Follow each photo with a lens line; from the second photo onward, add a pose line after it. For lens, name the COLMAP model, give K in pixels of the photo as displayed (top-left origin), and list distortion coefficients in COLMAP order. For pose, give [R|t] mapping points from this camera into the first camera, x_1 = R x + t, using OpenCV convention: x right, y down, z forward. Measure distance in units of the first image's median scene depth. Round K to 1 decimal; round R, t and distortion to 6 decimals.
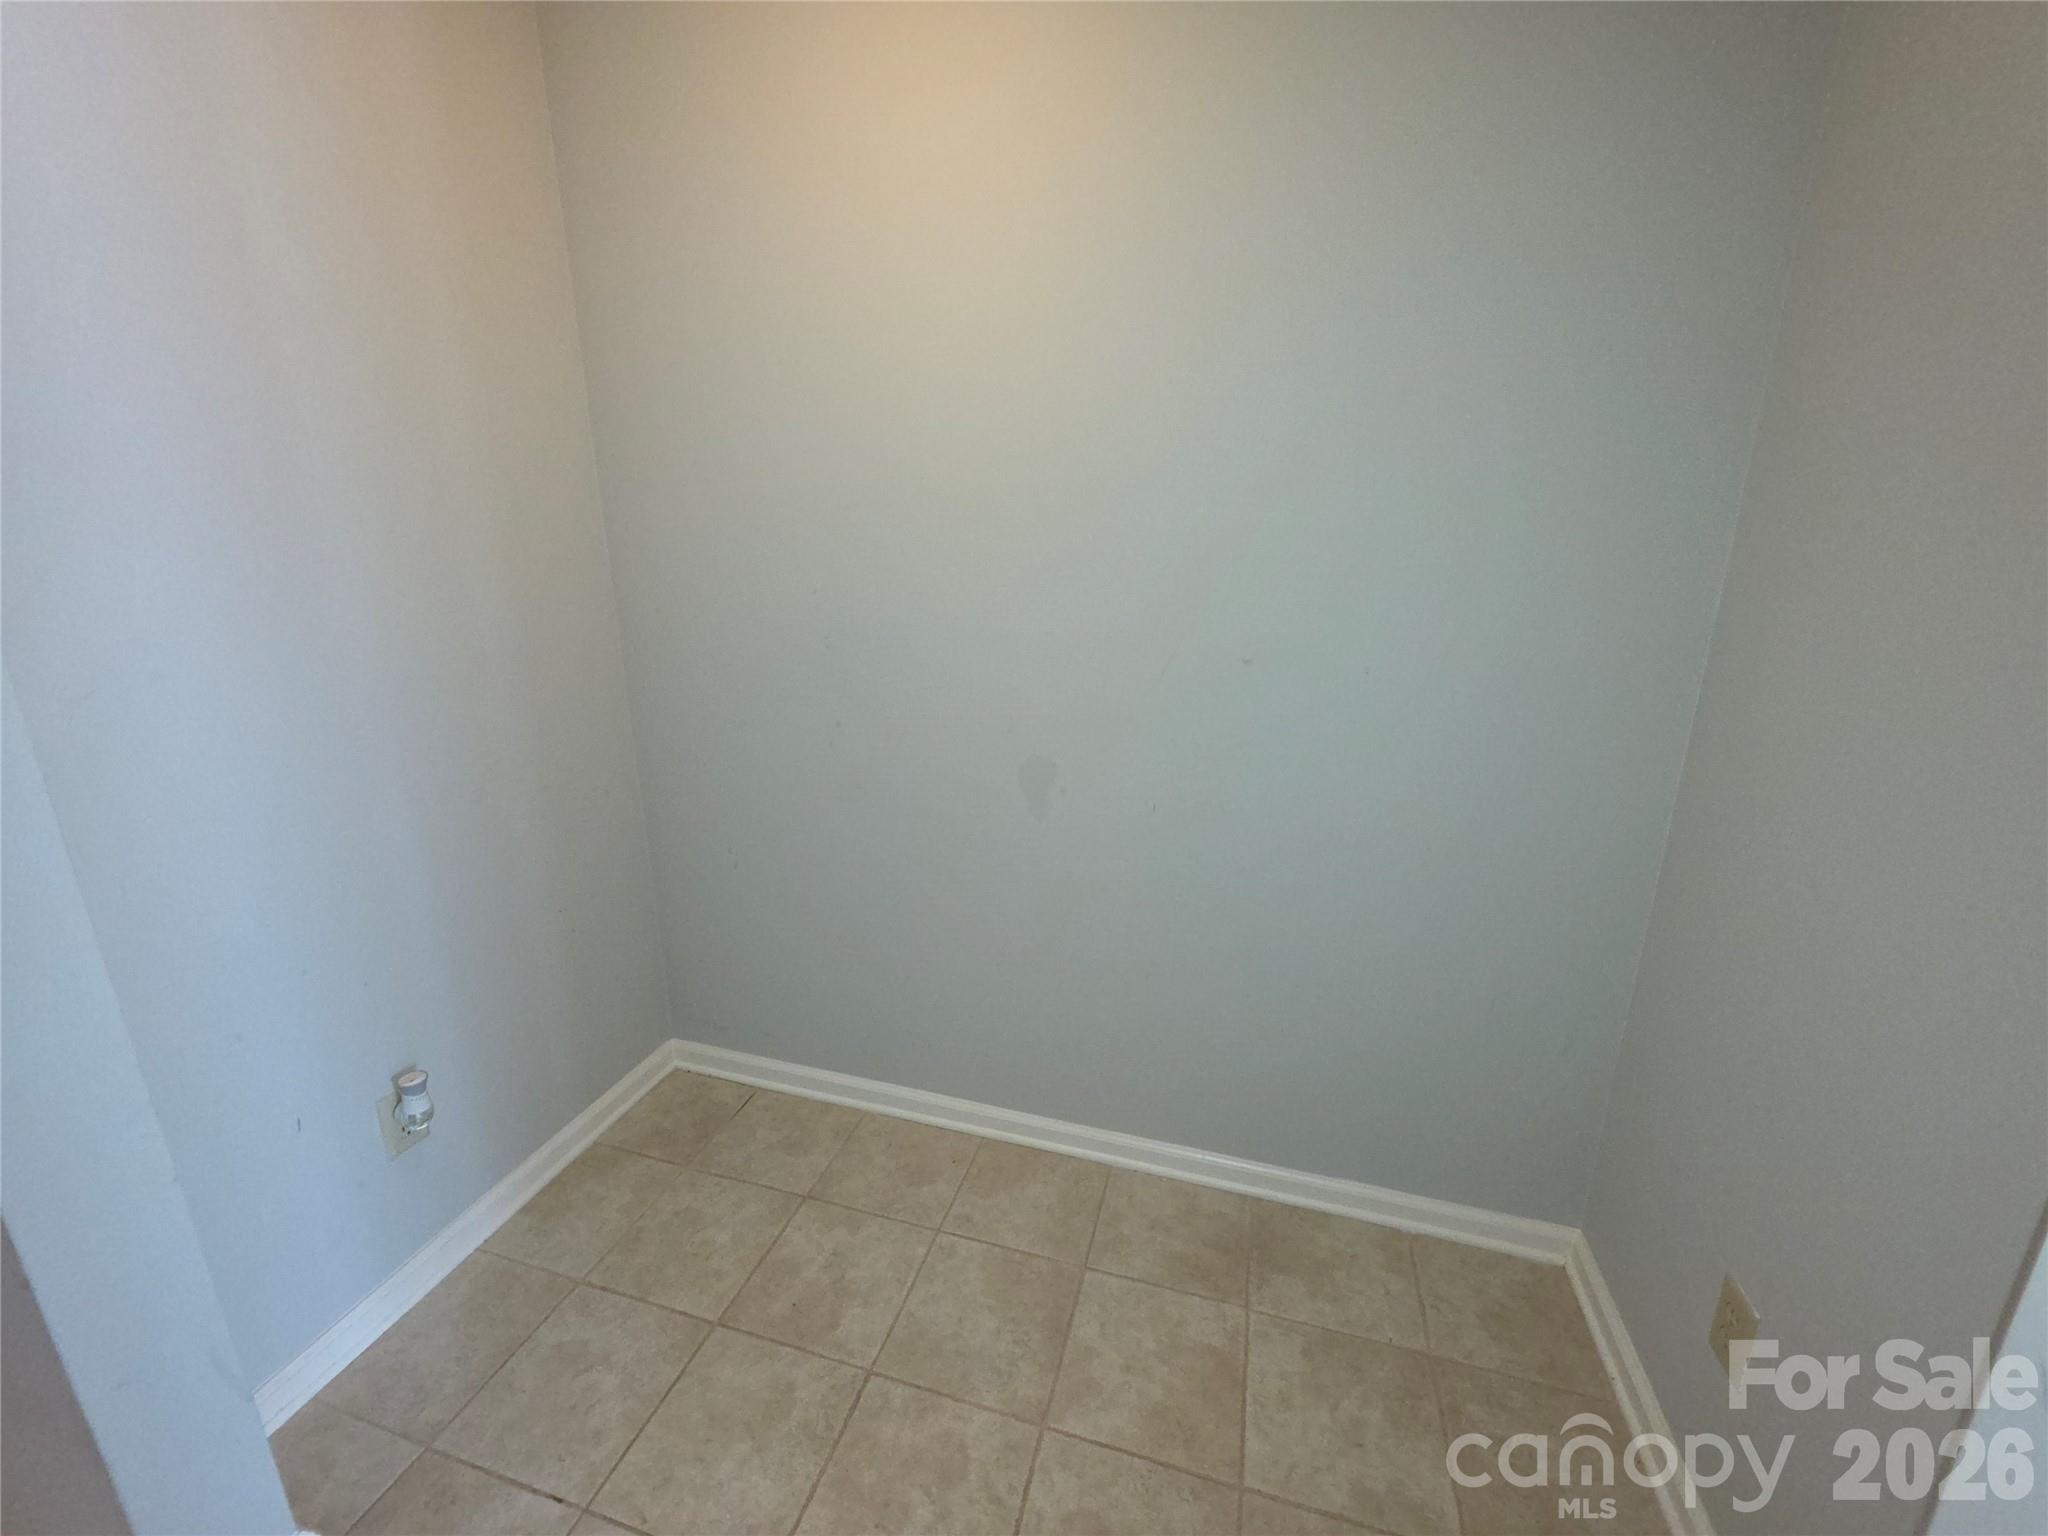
lens RADIAL K [[818.6, 0, 1020.2], [0, 818.6, 762.1], [0, 0, 1]] dist [0.002307, -0.000670]
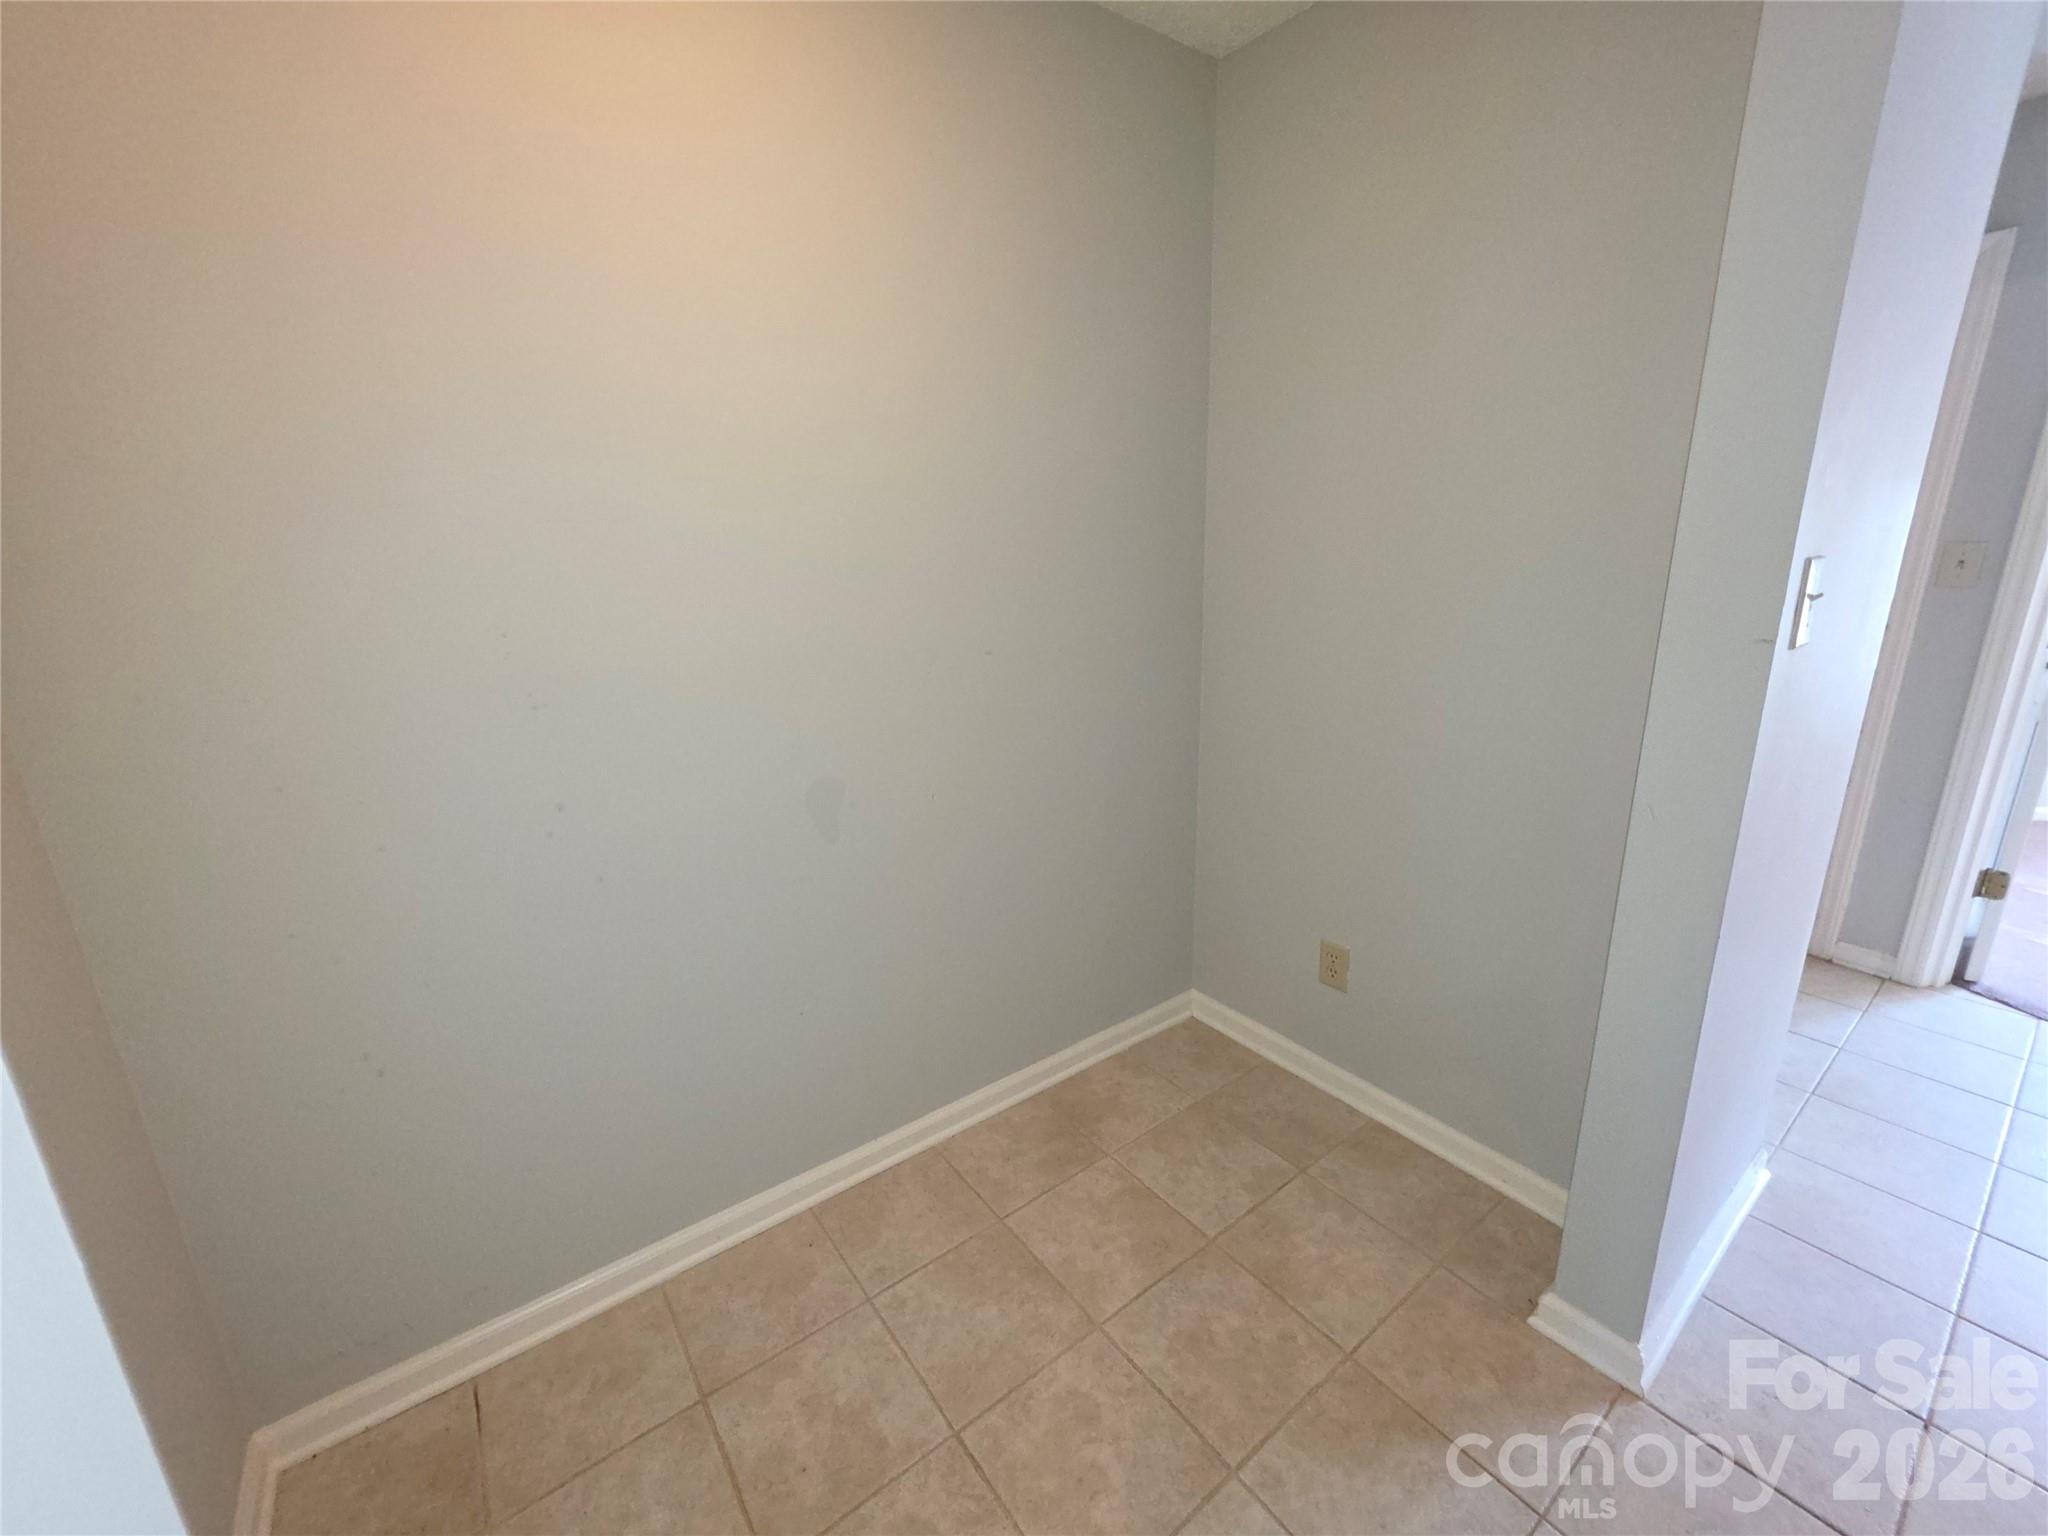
lens RADIAL K [[818.6, 0, 1020.2], [0, 818.6, 762.1], [0, 0, 1]] dist [0.002307, -0.000670]
pose [[0.597934, -0.217540, 0.771461, -0.647936], [0.240078, 0.966886, 0.086570, -0.058253], [-0.764747, 0.133448, 0.630360, 0.232765]]
